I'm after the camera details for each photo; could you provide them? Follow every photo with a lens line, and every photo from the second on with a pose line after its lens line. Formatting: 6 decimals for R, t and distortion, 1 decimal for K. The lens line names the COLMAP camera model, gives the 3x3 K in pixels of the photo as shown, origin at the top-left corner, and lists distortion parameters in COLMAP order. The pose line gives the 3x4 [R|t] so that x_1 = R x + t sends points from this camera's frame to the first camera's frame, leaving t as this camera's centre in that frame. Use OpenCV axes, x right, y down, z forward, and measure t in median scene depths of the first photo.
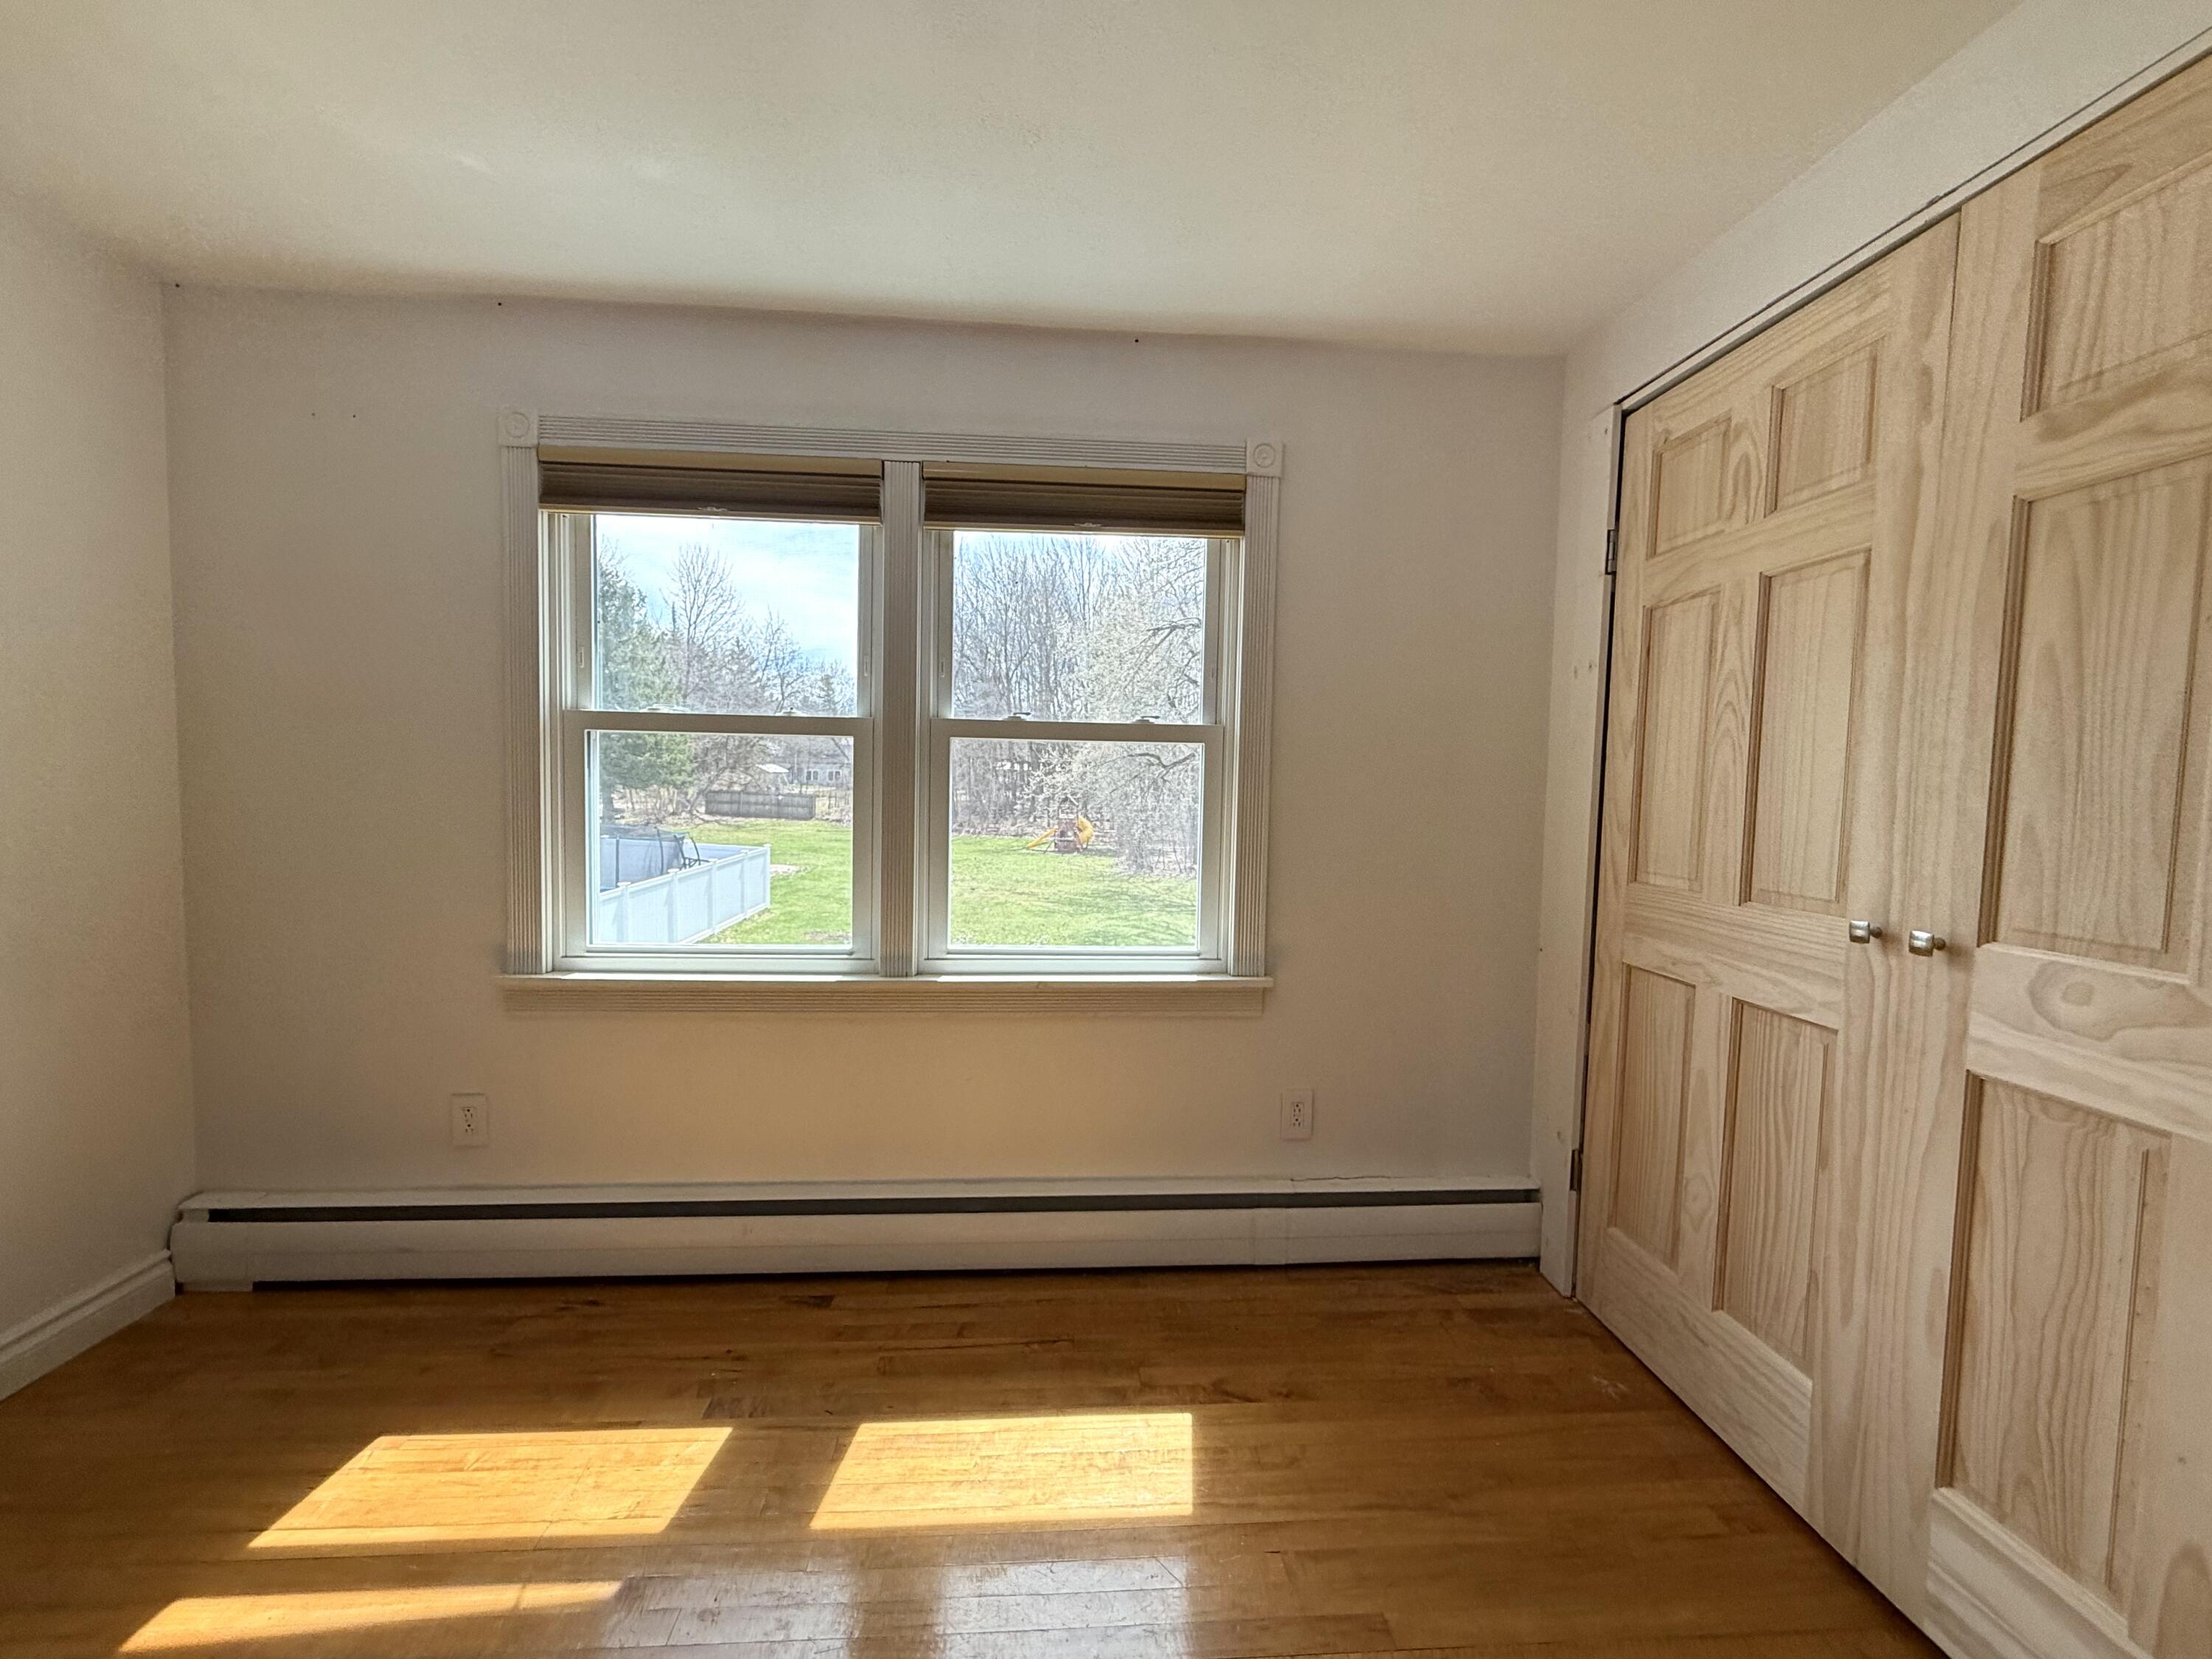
lens RADIAL K [[926.1, 0, 1102.9], [0, 926.1, 833.8], [0, 0, 1]] dist [-0.000312, -0.000058]
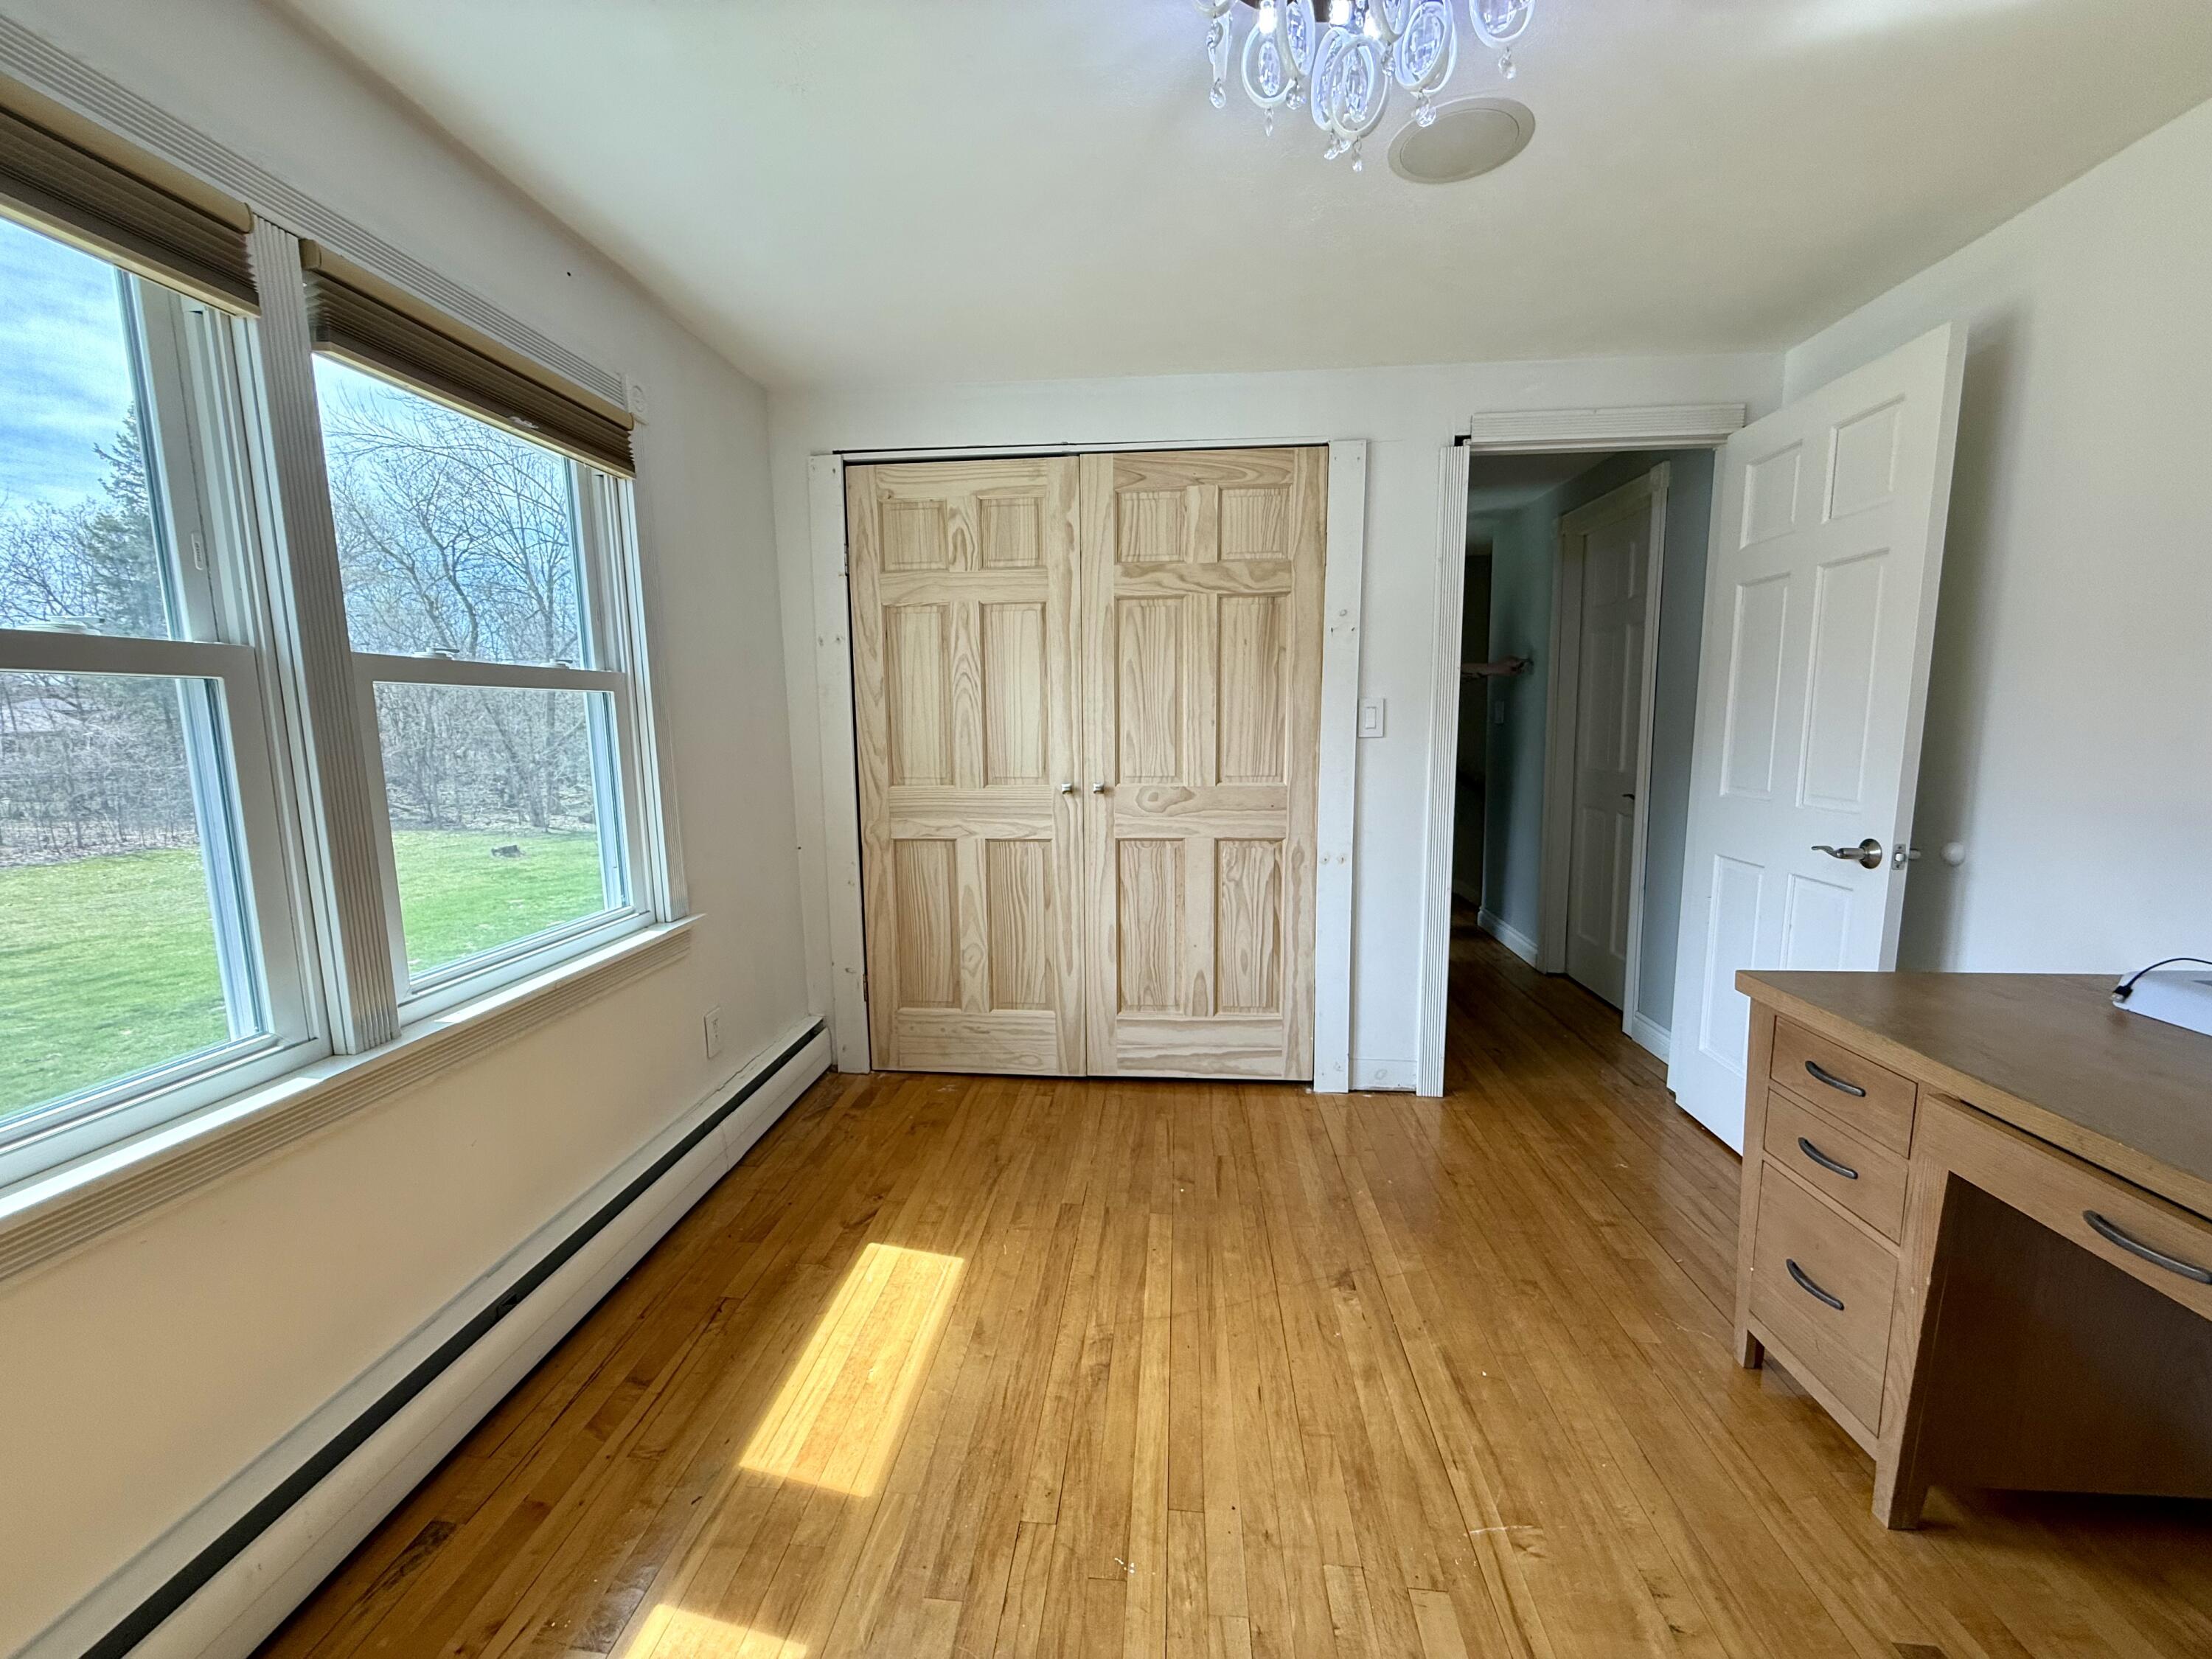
lens RADIAL K [[881.4, 0, 1095.5], [0, 881.4, 836.1], [0, 0, 1]] dist [0.000014, 0.000065]
pose [[0.161768, -0.155928, 0.974432, -0.919760], [0.073905, 0.986579, 0.145603, -0.060721], [-0.984057, 0.048461, 0.171121, 0.474532]]
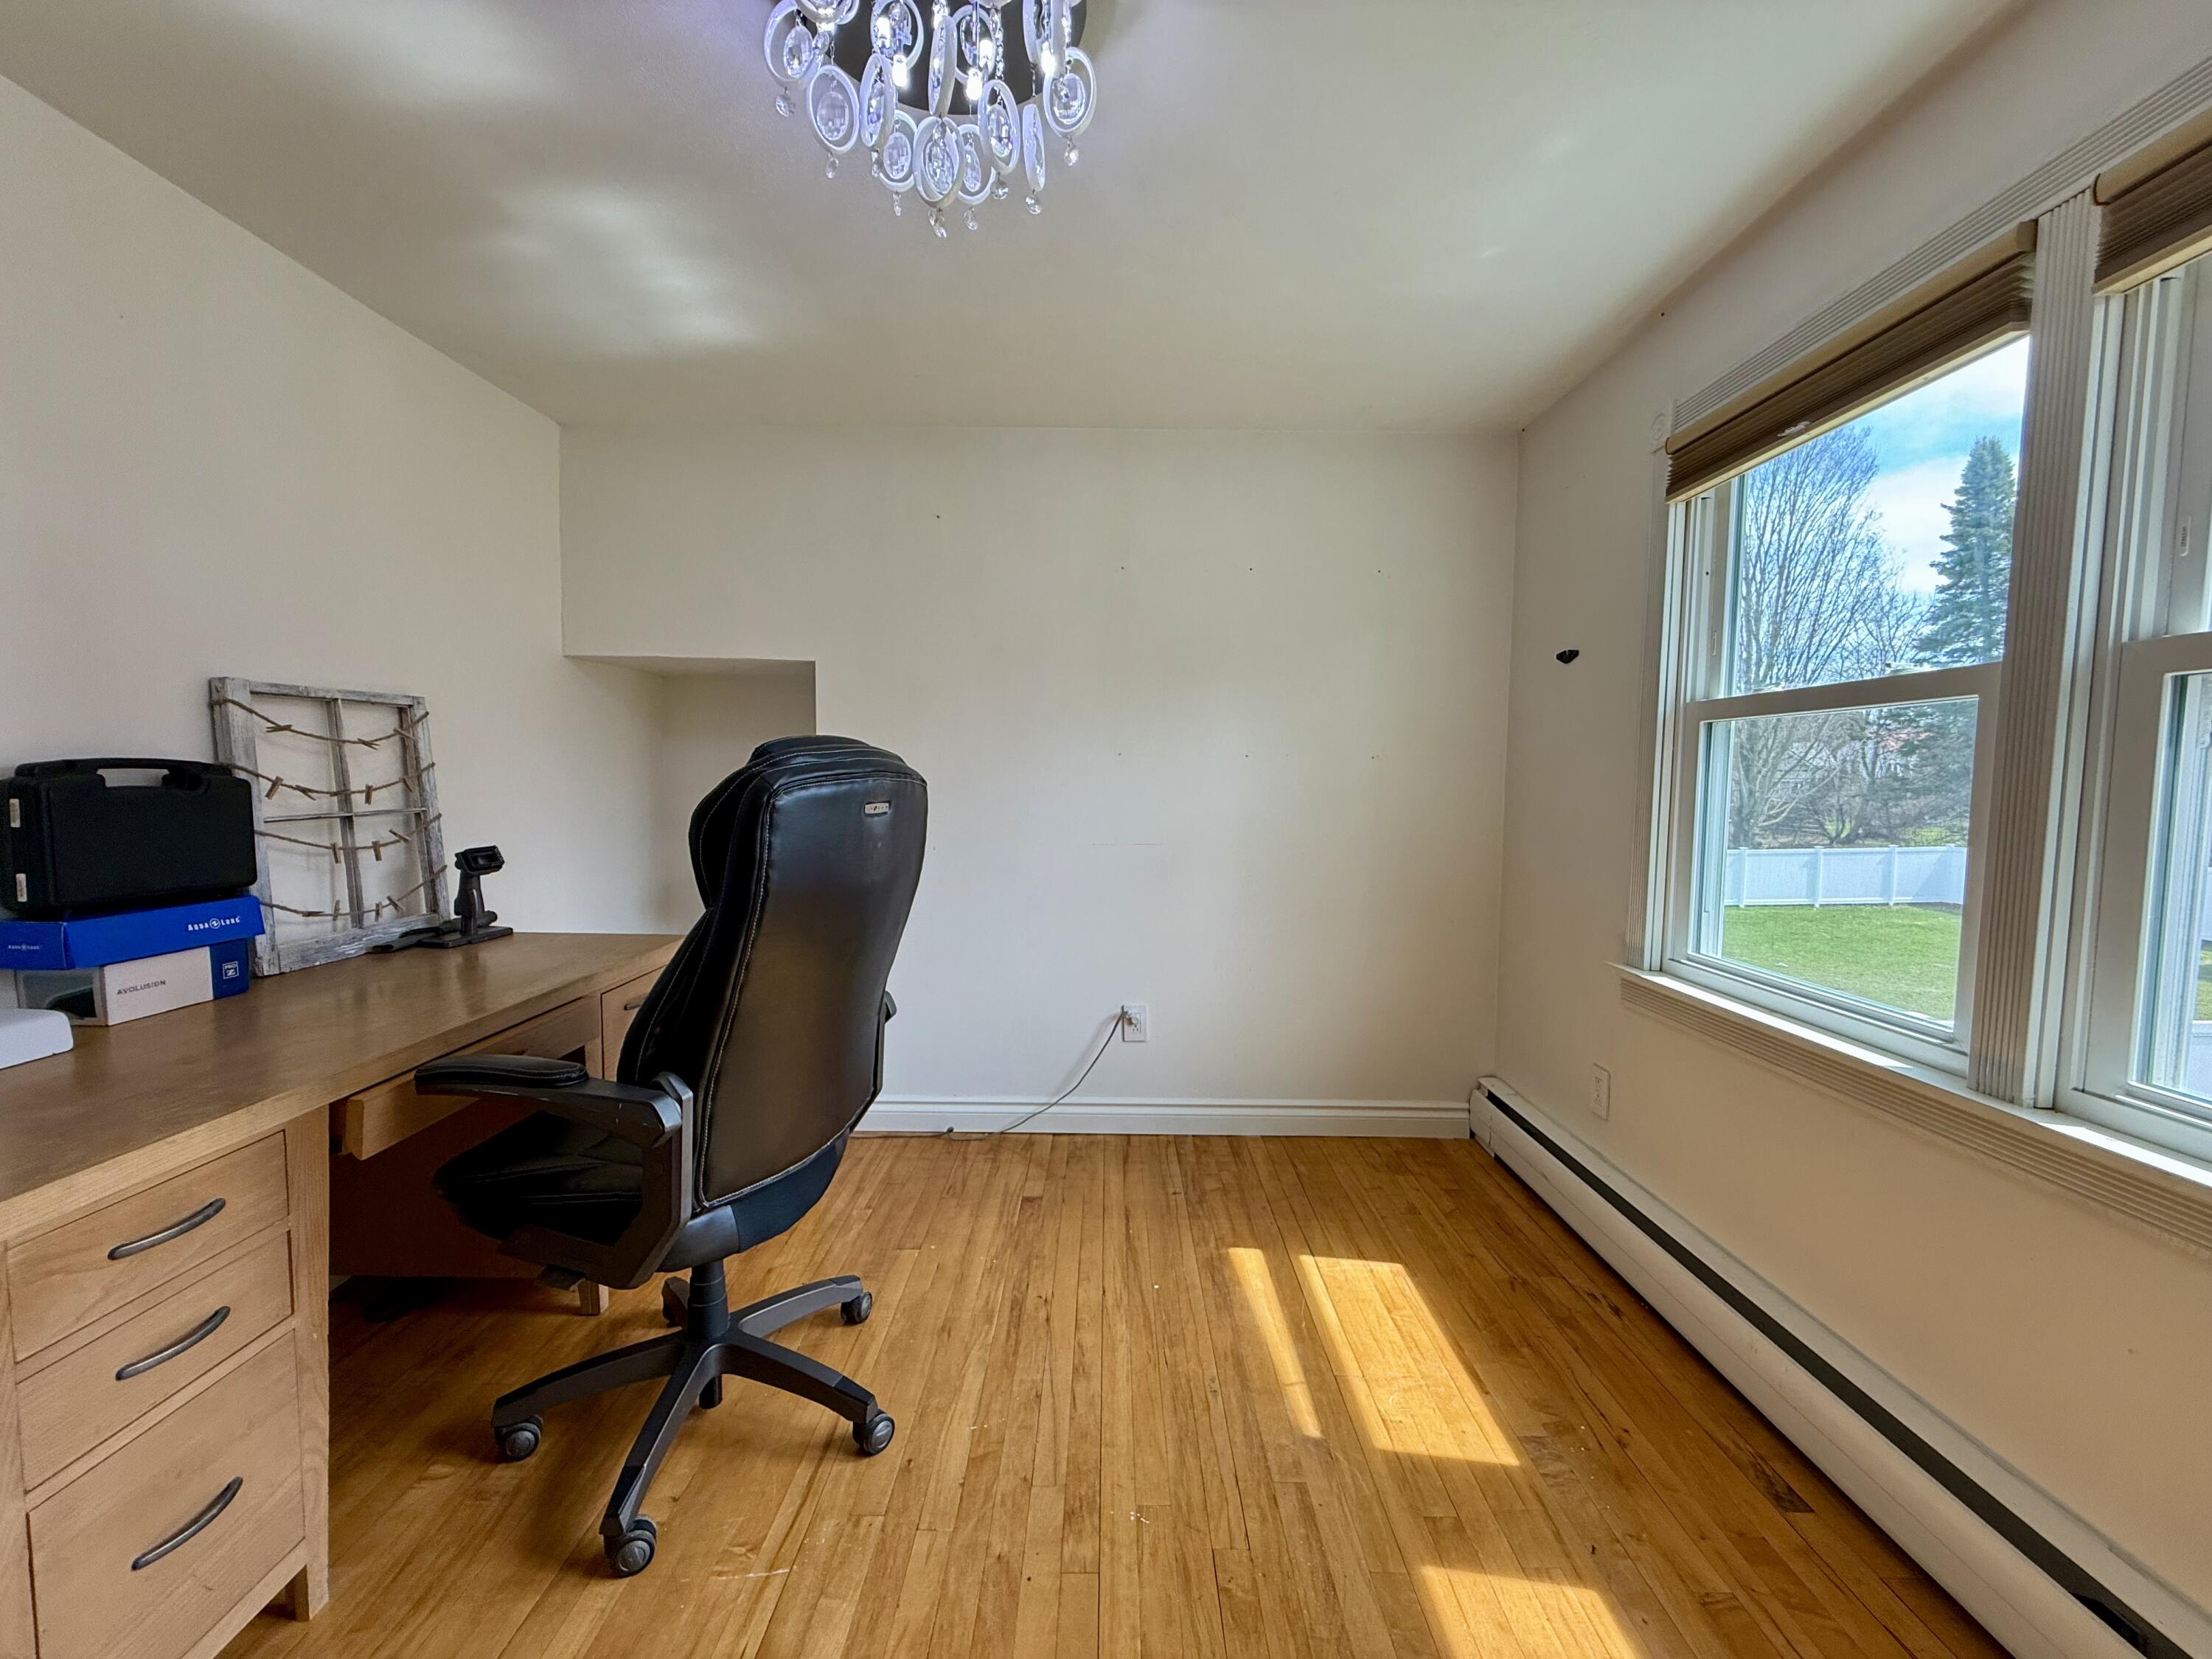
lens RADIAL K [[881.4, 0, 1095.5], [0, 881.4, 836.1], [0, 0, 1]] dist [0.000014, 0.000065]
pose [[-0.083350, 0.044454, -0.995528, 0.471098], [-0.070895, 0.996209, 0.050420, 0.000925], [0.993995, 0.074780, -0.079883, 0.584133]]
